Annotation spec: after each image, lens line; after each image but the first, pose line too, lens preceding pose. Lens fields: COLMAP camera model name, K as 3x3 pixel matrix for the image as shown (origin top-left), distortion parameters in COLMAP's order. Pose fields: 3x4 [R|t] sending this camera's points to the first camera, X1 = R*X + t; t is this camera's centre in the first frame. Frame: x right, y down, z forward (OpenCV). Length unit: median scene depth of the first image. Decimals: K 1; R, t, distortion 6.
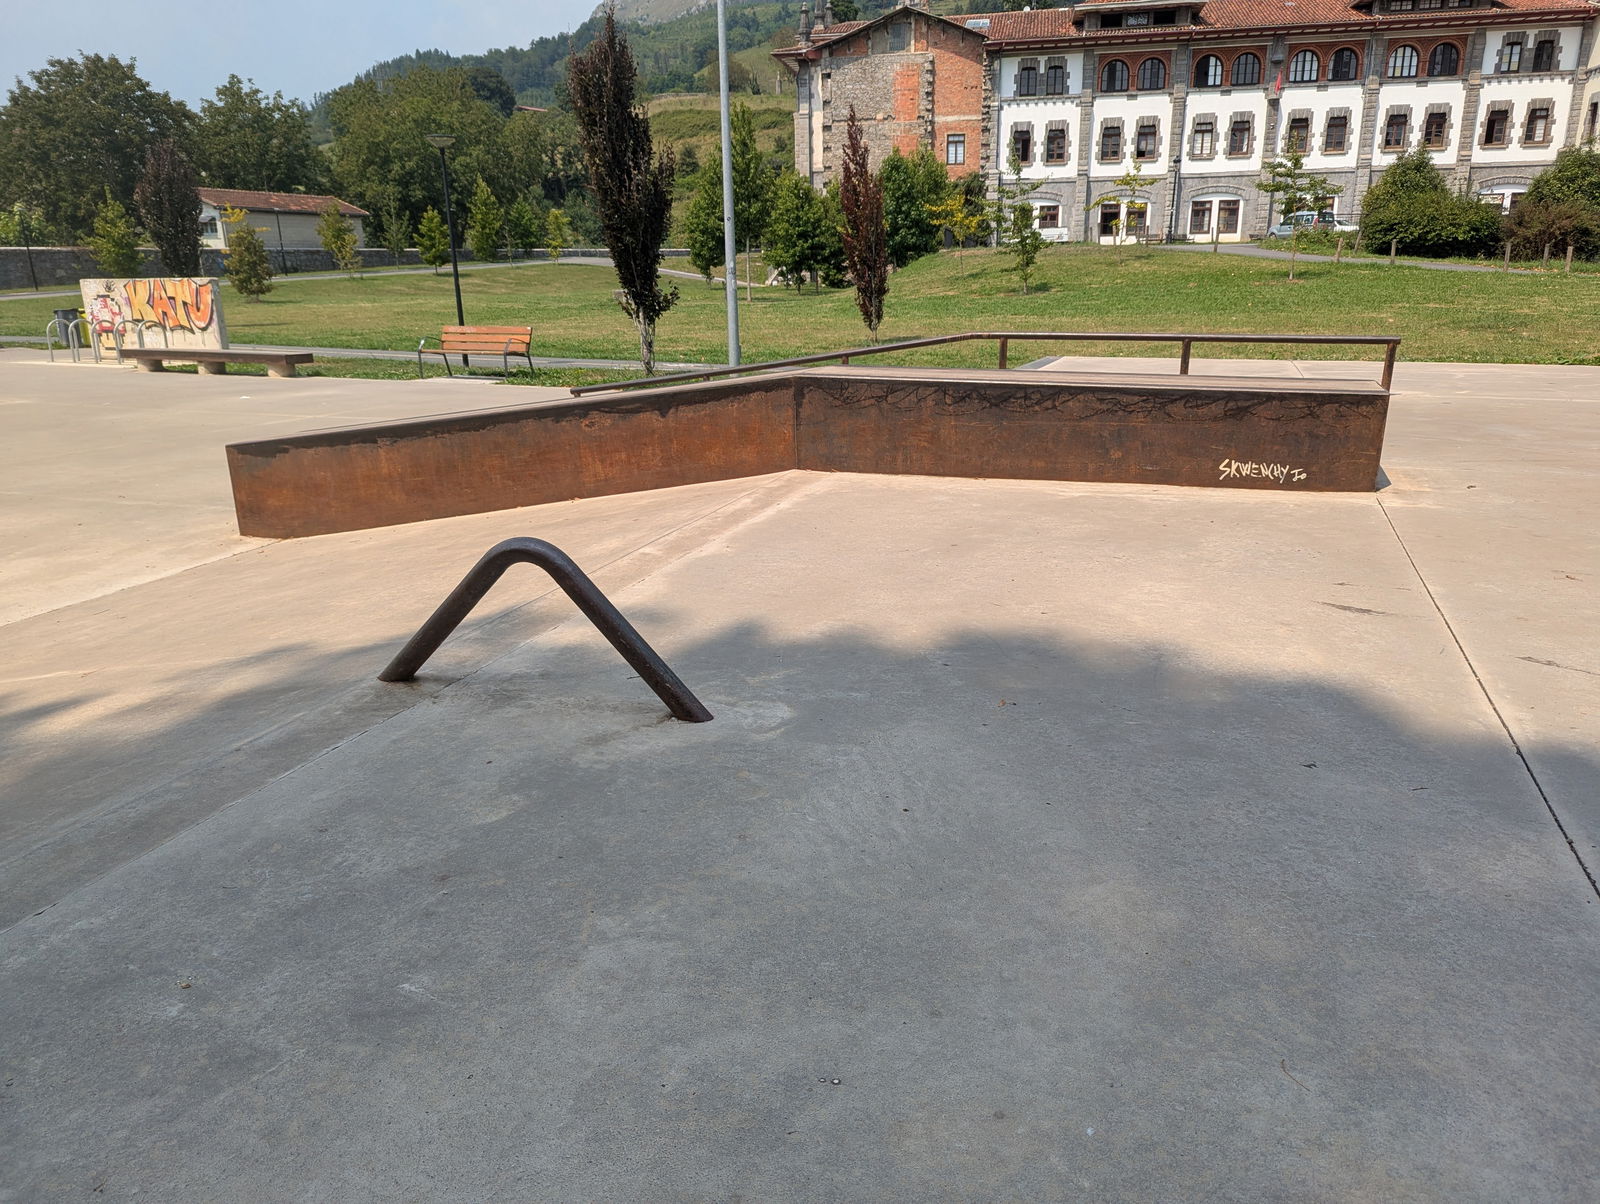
lens RADIAL K [[1124.1, 0, 806.8], [0, 1124.1, 605.3], [0, 0, 1]] dist [0.045528, -0.029800]
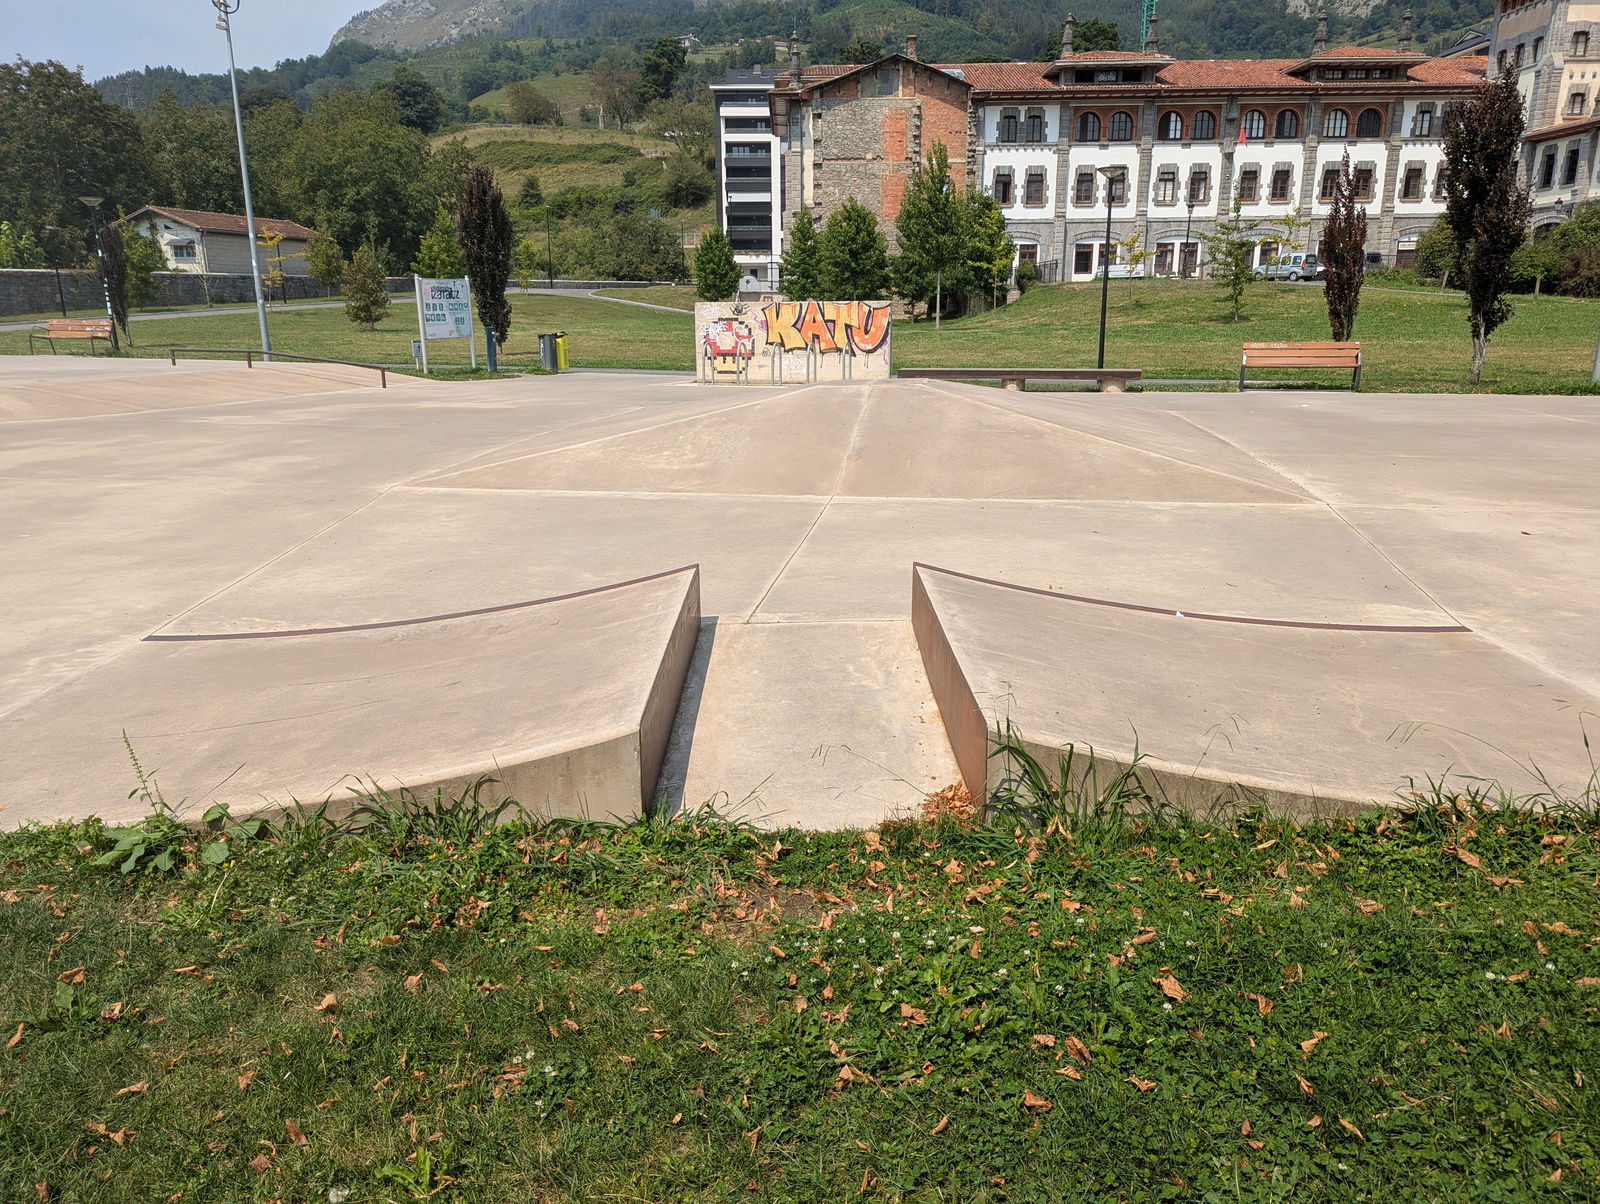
lens RADIAL K [[1124.1, 0, 791.9], [0, 1124.1, 602.0], [0, 0, 1]] dist [0.045528, -0.029800]
pose [[0.981556, -0.041125, 0.186700, -0.227245], [0.047007, 0.998525, -0.027185, 0.001581], [-0.185307, 0.035460, 0.982041, 0.008726]]
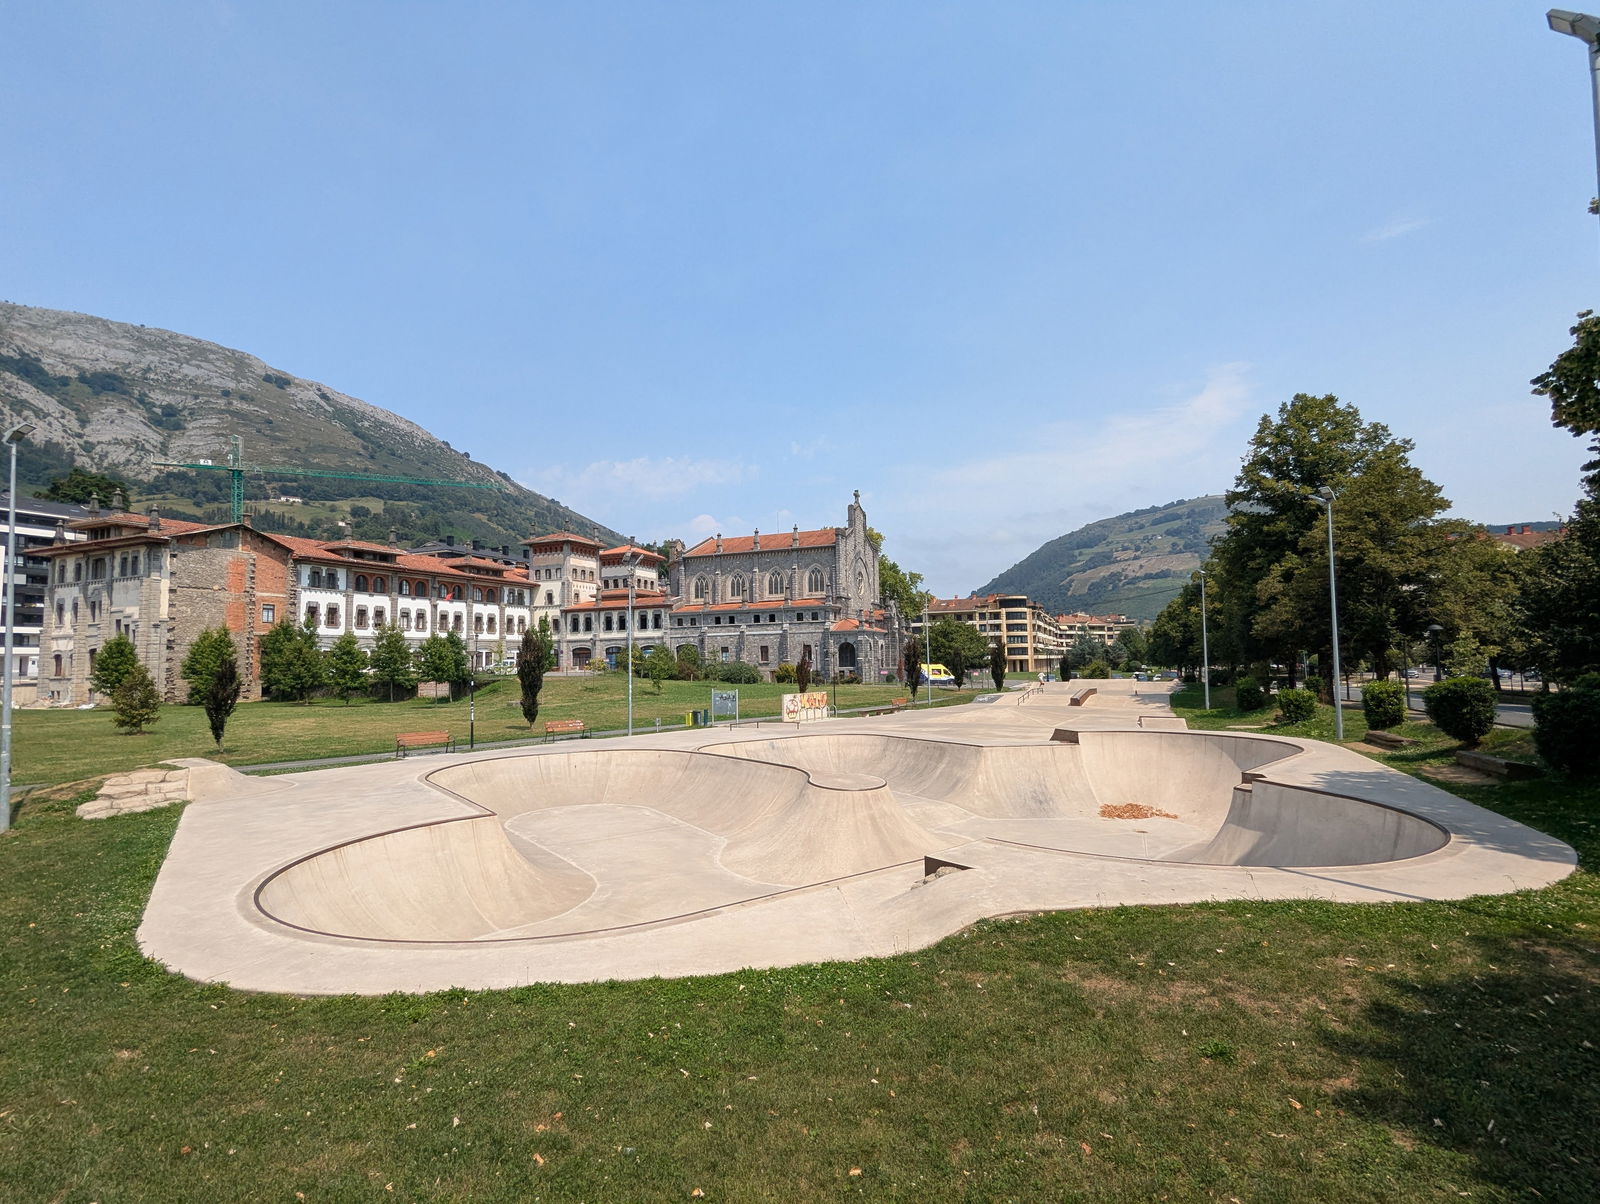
lens RADIAL K [[764.1, 0, 799.5], [0, 764.1, 606.4], [0, 0, 1]] dist [-0.001475, 0.001145]
pose [[0.204410, 0.079795, 0.975628, -0.753192], [0.294035, 0.945641, -0.138947, -0.066570], [-0.933681, 0.315271, 0.169836, 0.174726]]
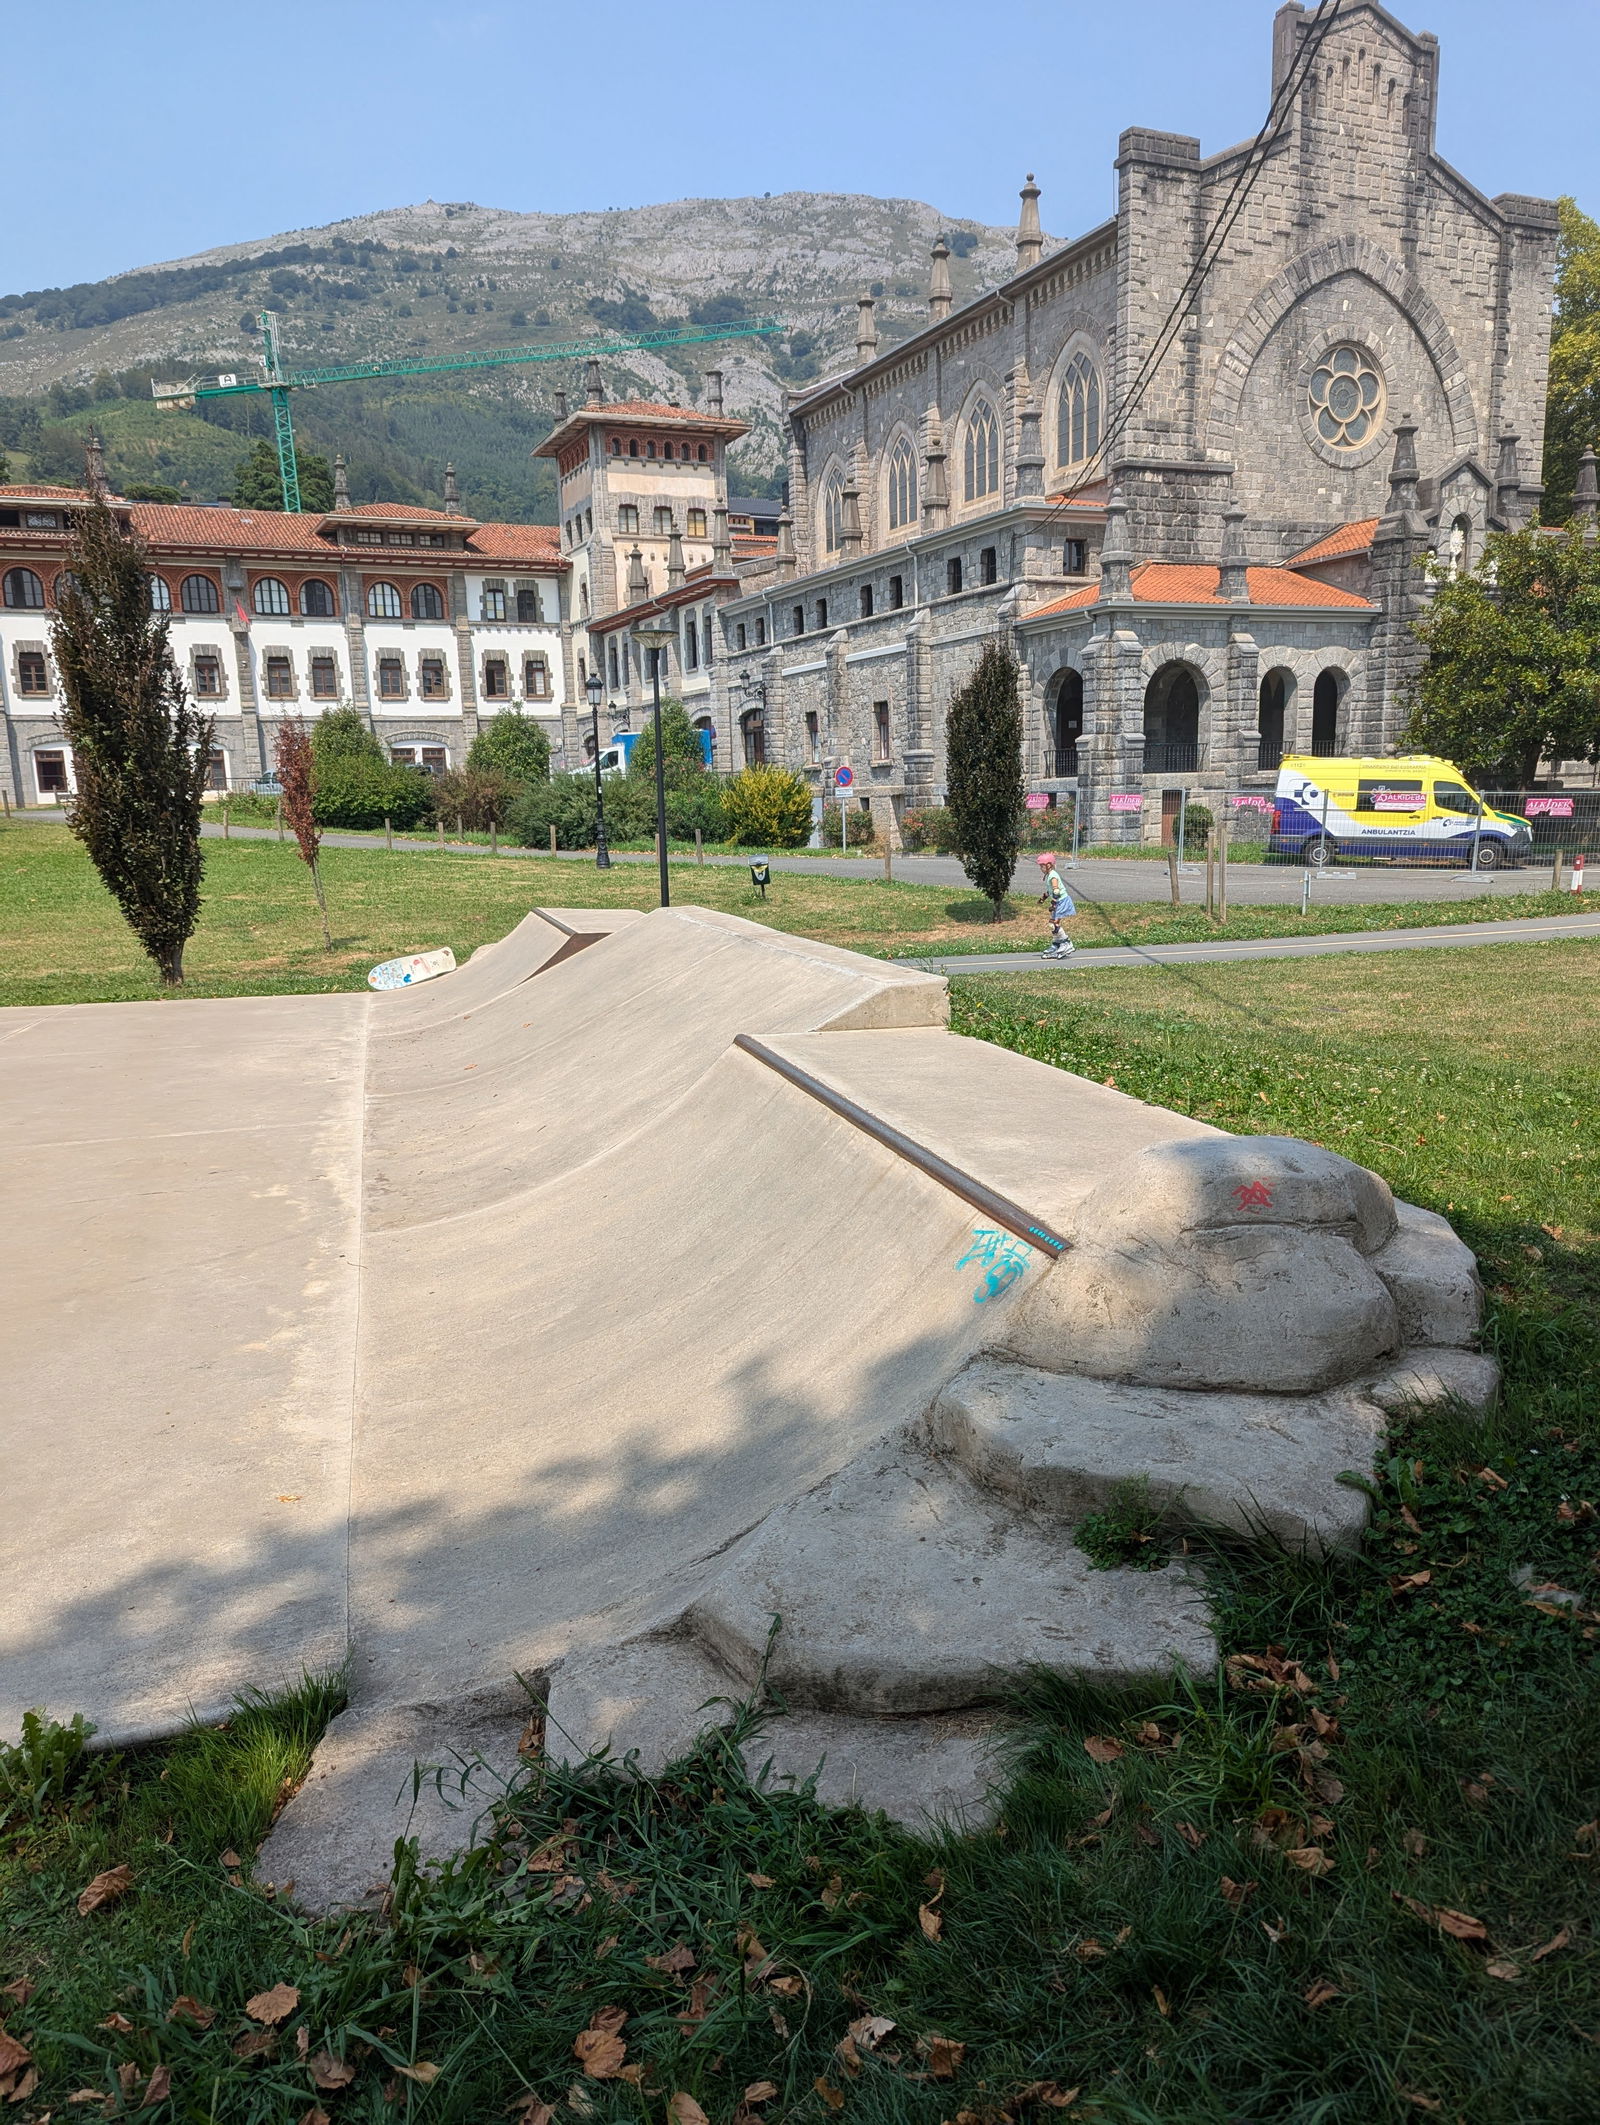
lens RADIAL K [[1502.5, 0, 801.3], [0, 1502.5, 1081.3], [0, 0, 1]] dist [0.045409, -0.032849]
pose [[0.814946, -0.117123, 0.567578, 0.082357], [0.182640, 0.981364, -0.059731, 0.009405], [-0.550005, 0.152340, 0.821150, -0.062588]]
